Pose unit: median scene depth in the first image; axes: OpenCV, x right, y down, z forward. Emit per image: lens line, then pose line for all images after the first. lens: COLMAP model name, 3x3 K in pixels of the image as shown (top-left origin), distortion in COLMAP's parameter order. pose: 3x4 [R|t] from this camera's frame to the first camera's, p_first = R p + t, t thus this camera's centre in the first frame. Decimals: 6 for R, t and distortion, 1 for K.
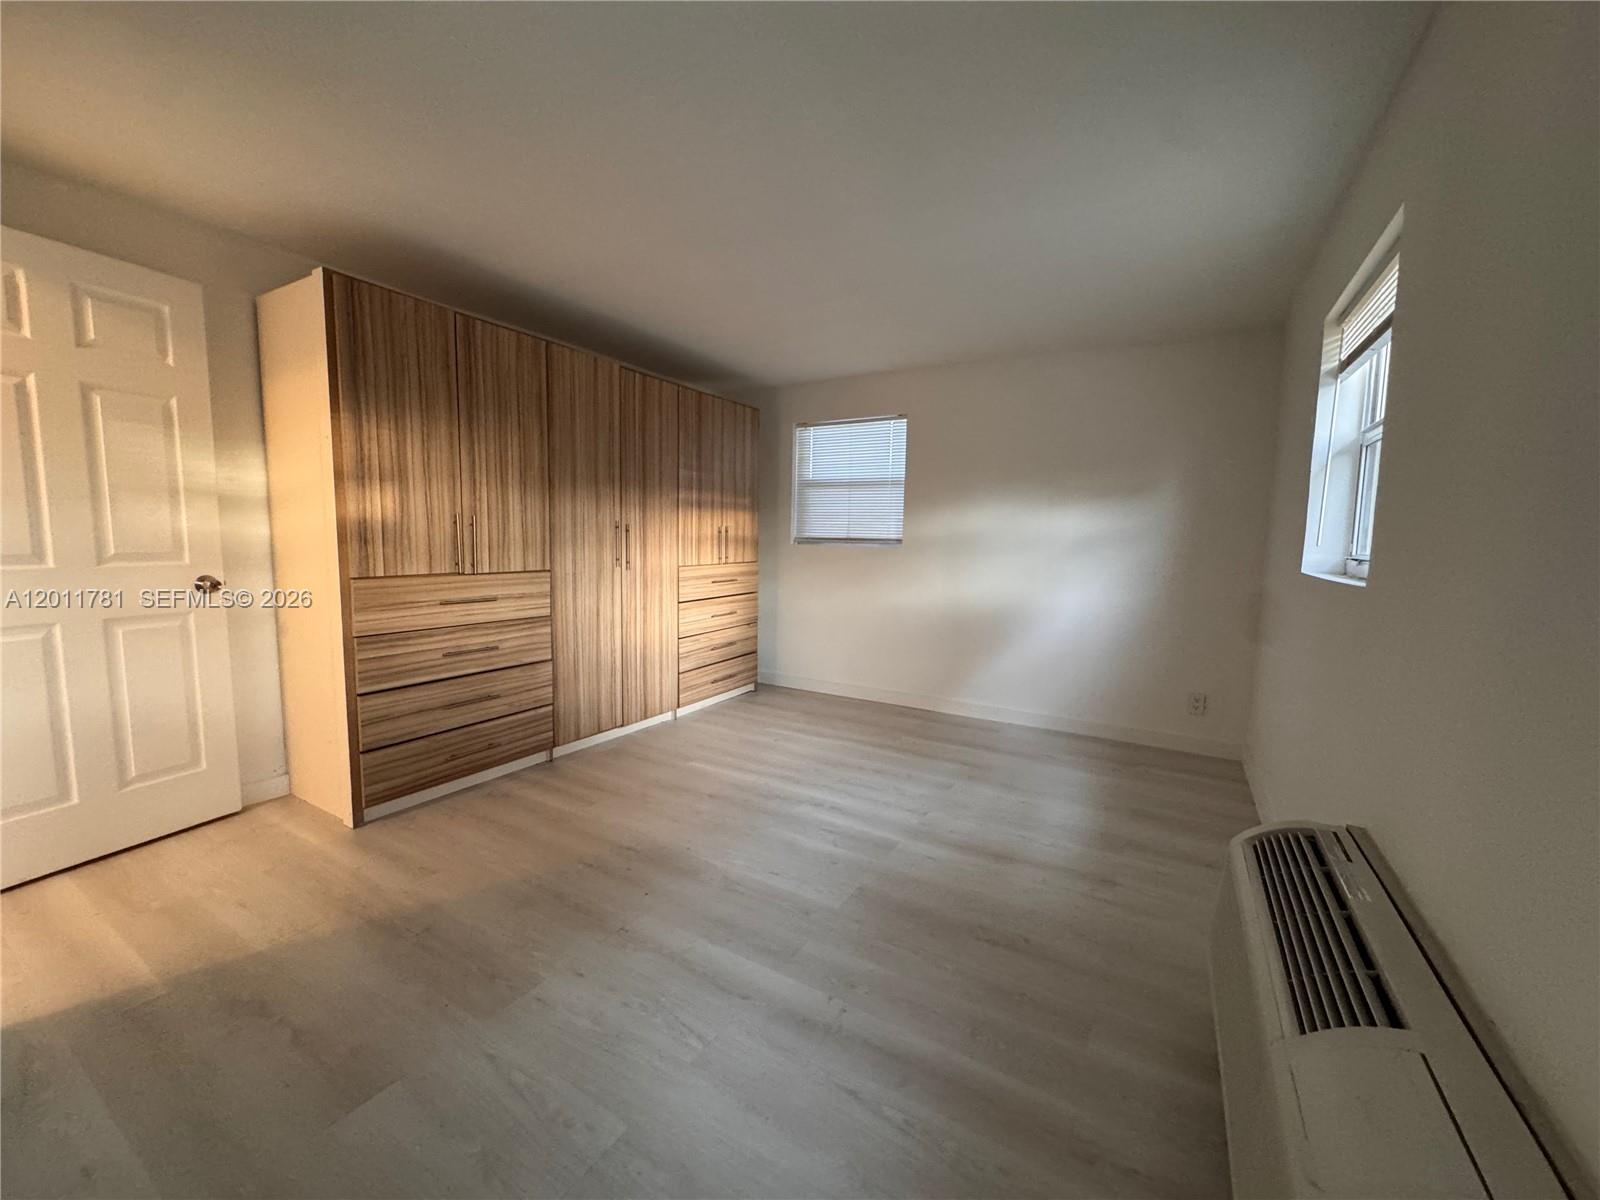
lens RADIAL K [[640.2, 0, 797.8], [0, 640.2, 598.6], [0, 0, 1]] dist [-0.004383, 0.000312]
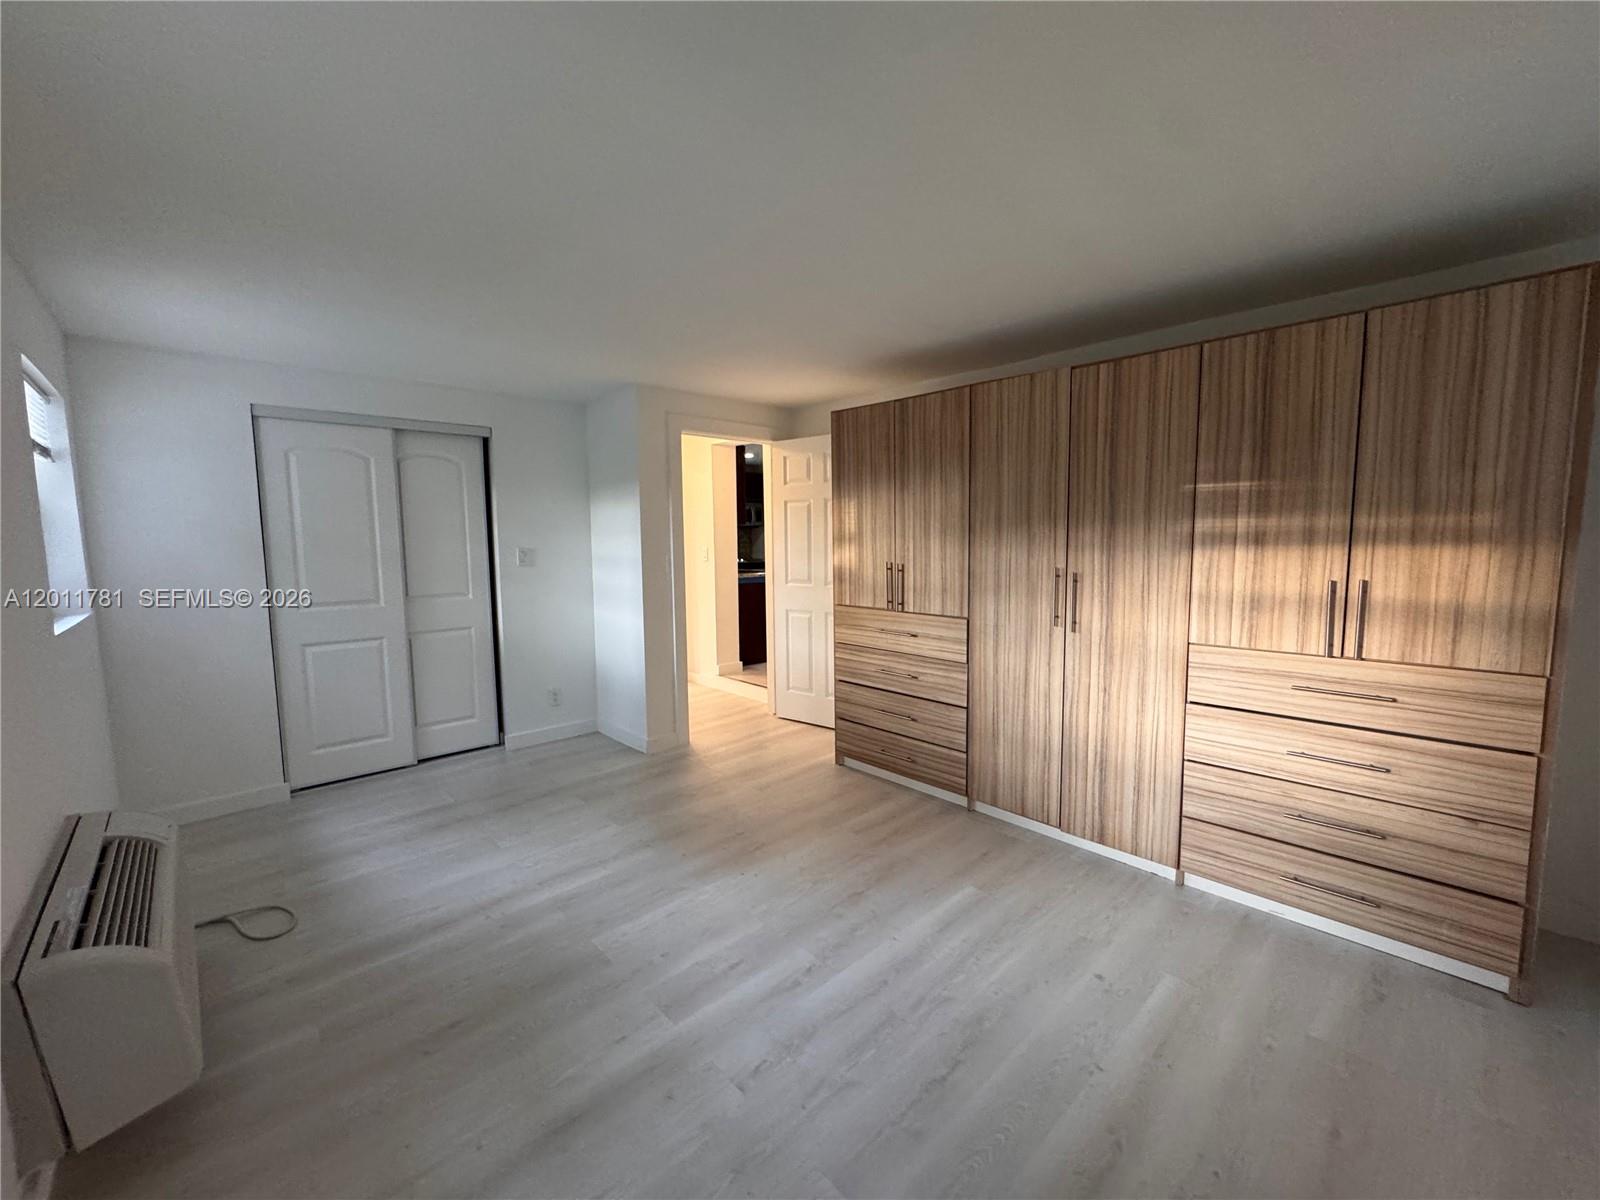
lens RADIAL K [[640.2, 0, 797.8], [0, 640.2, 598.6], [0, 0, 1]] dist [-0.004383, 0.000312]
pose [[-0.275473, 0.080137, -0.957963, 0.600028], [-0.089125, 0.990098, 0.108454, -0.150905], [0.957169, 0.115255, -0.265603, 0.970311]]
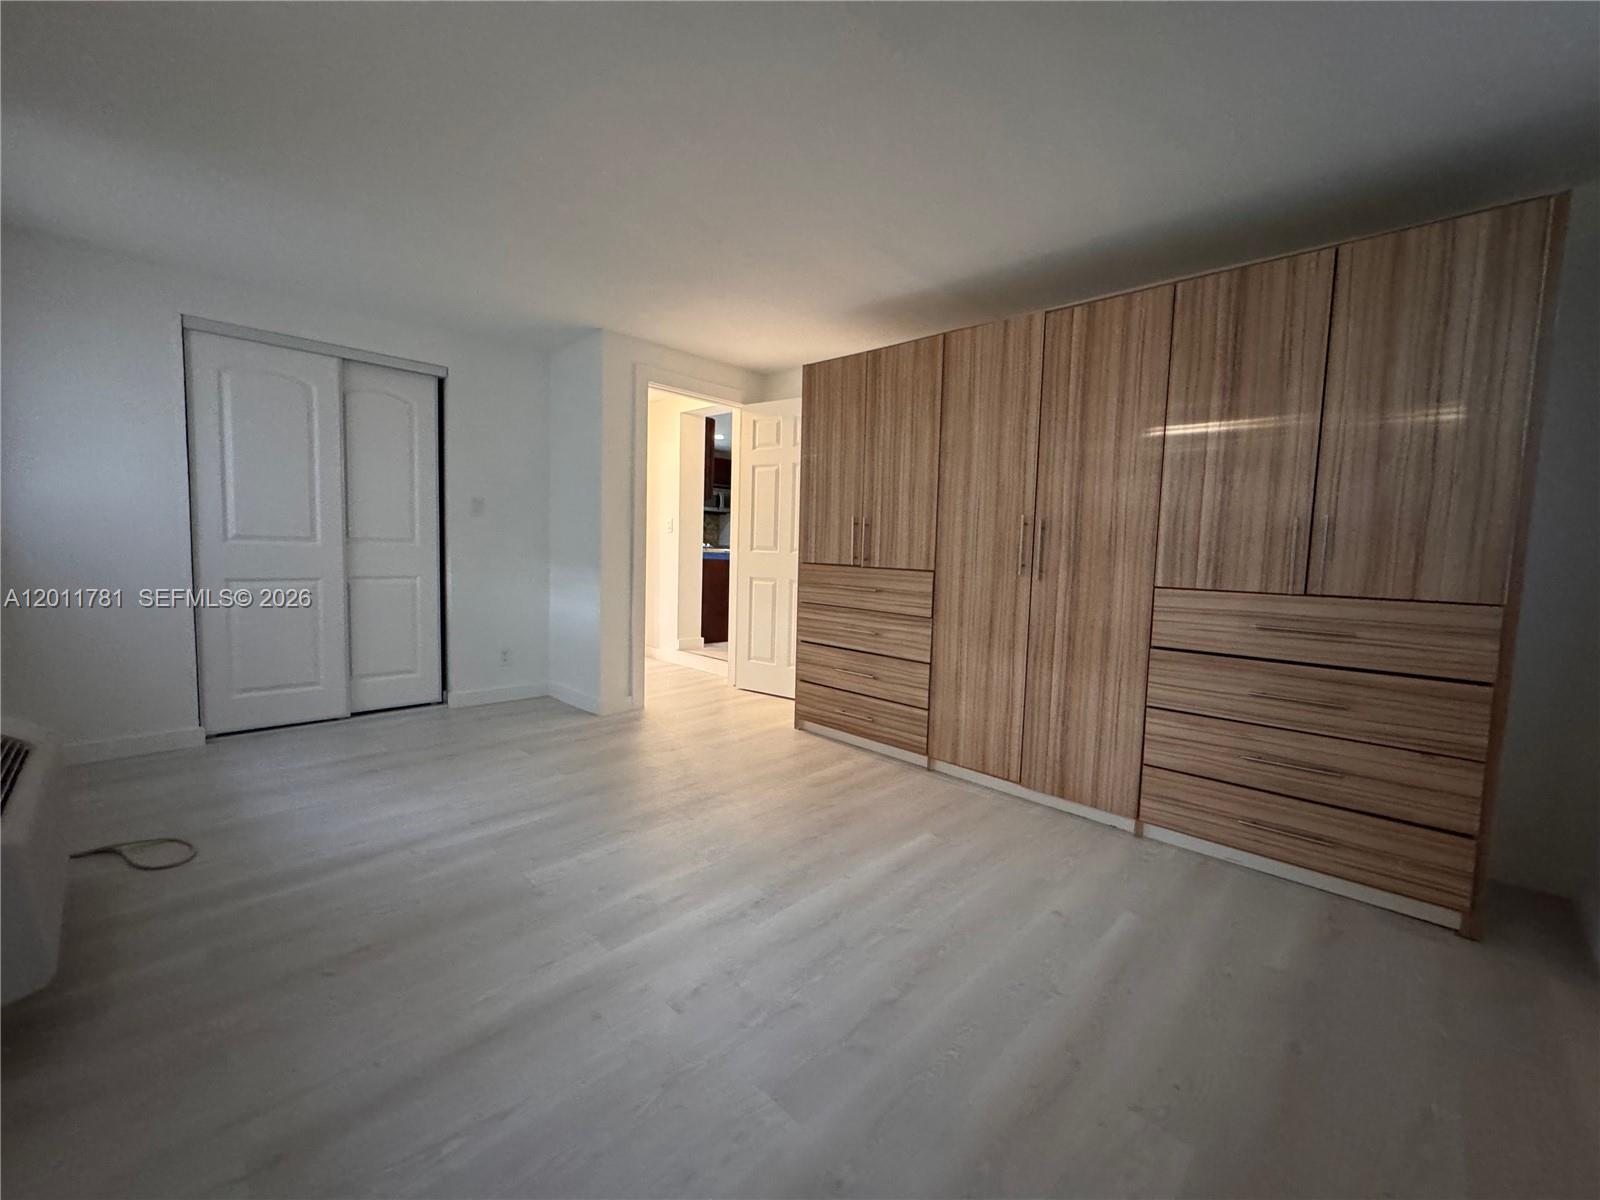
lens RADIAL K [[640.2, 0, 797.8], [0, 640.2, 598.6], [0, 0, 1]] dist [-0.004383, 0.000312]
pose [[-0.228247, 0.056406, -0.971968, 0.576048], [-0.129844, 0.987639, 0.087807, -0.058476], [0.964906, 0.146246, -0.218101, 0.980599]]
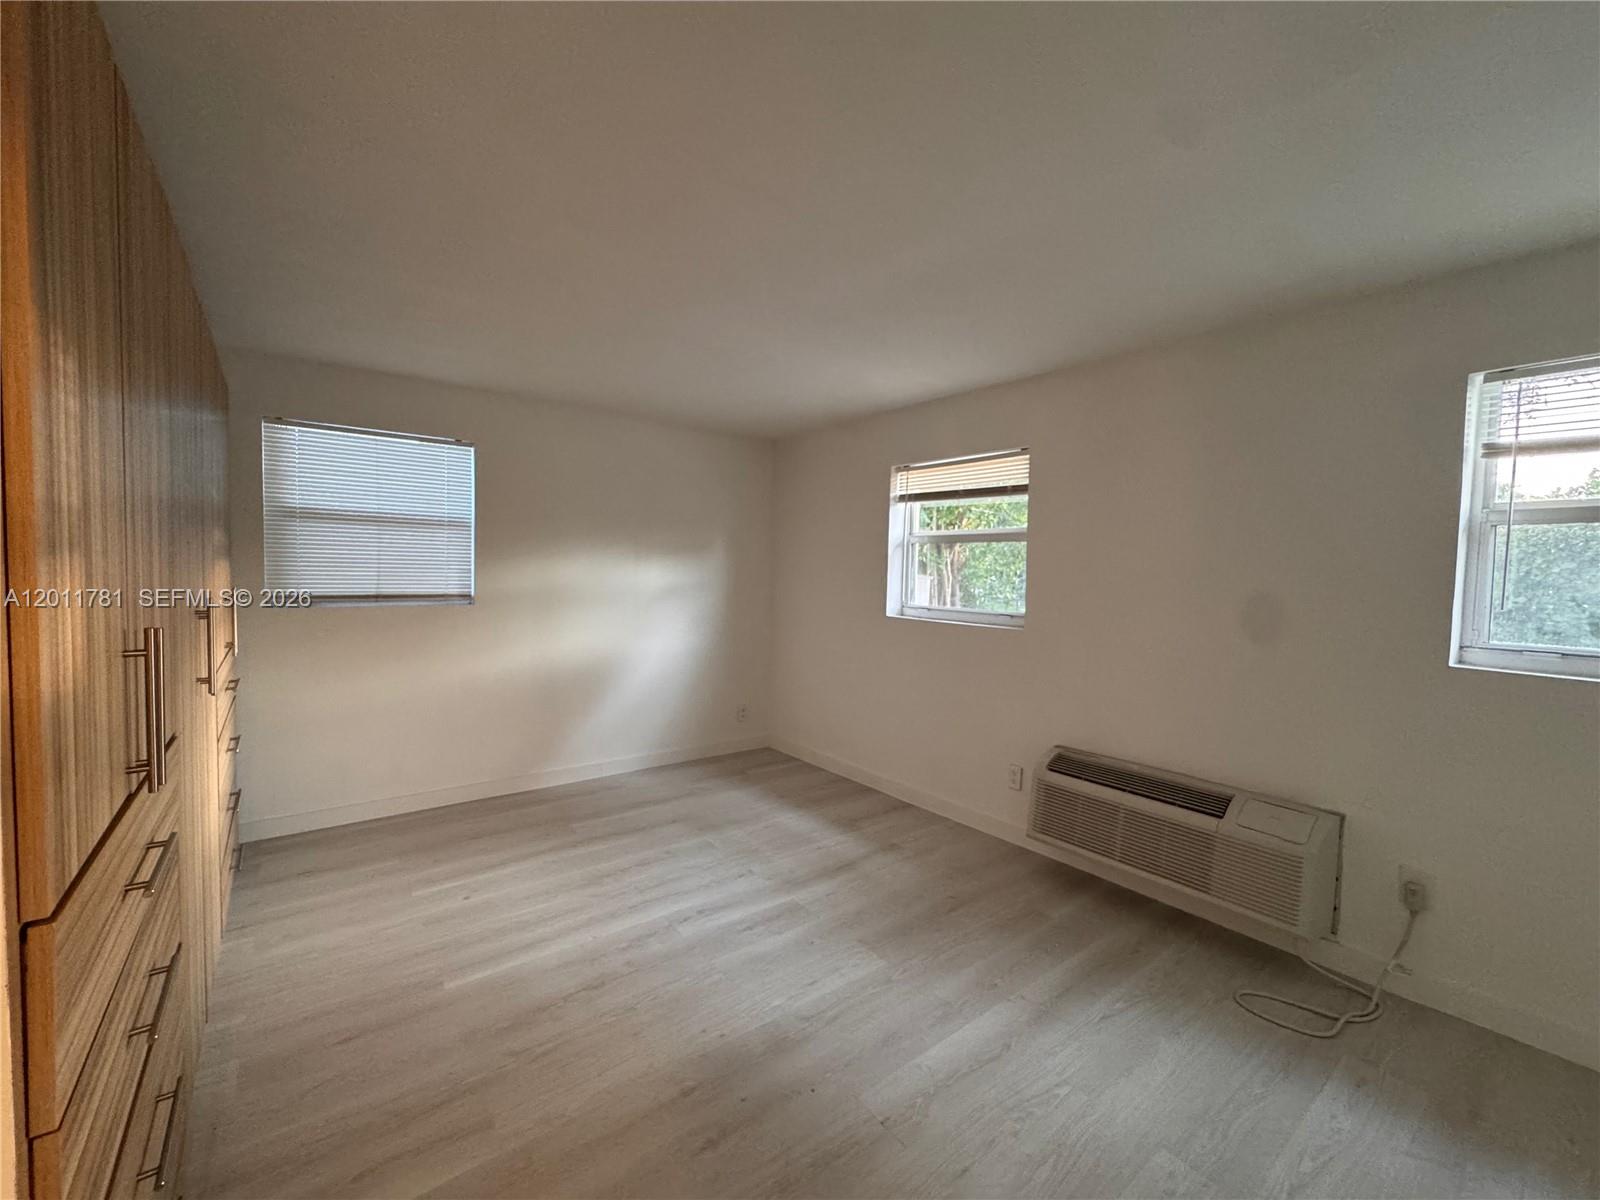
lens RADIAL K [[640.2, 0, 797.8], [0, 640.2, 598.6], [0, 0, 1]] dist [-0.004383, 0.000312]
pose [[0.360049, -0.051689, 0.931501, -0.602791], [0.076138, 0.996761, 0.025882, -0.105565], [-0.929822, 0.061604, 0.362818, 0.442164]]
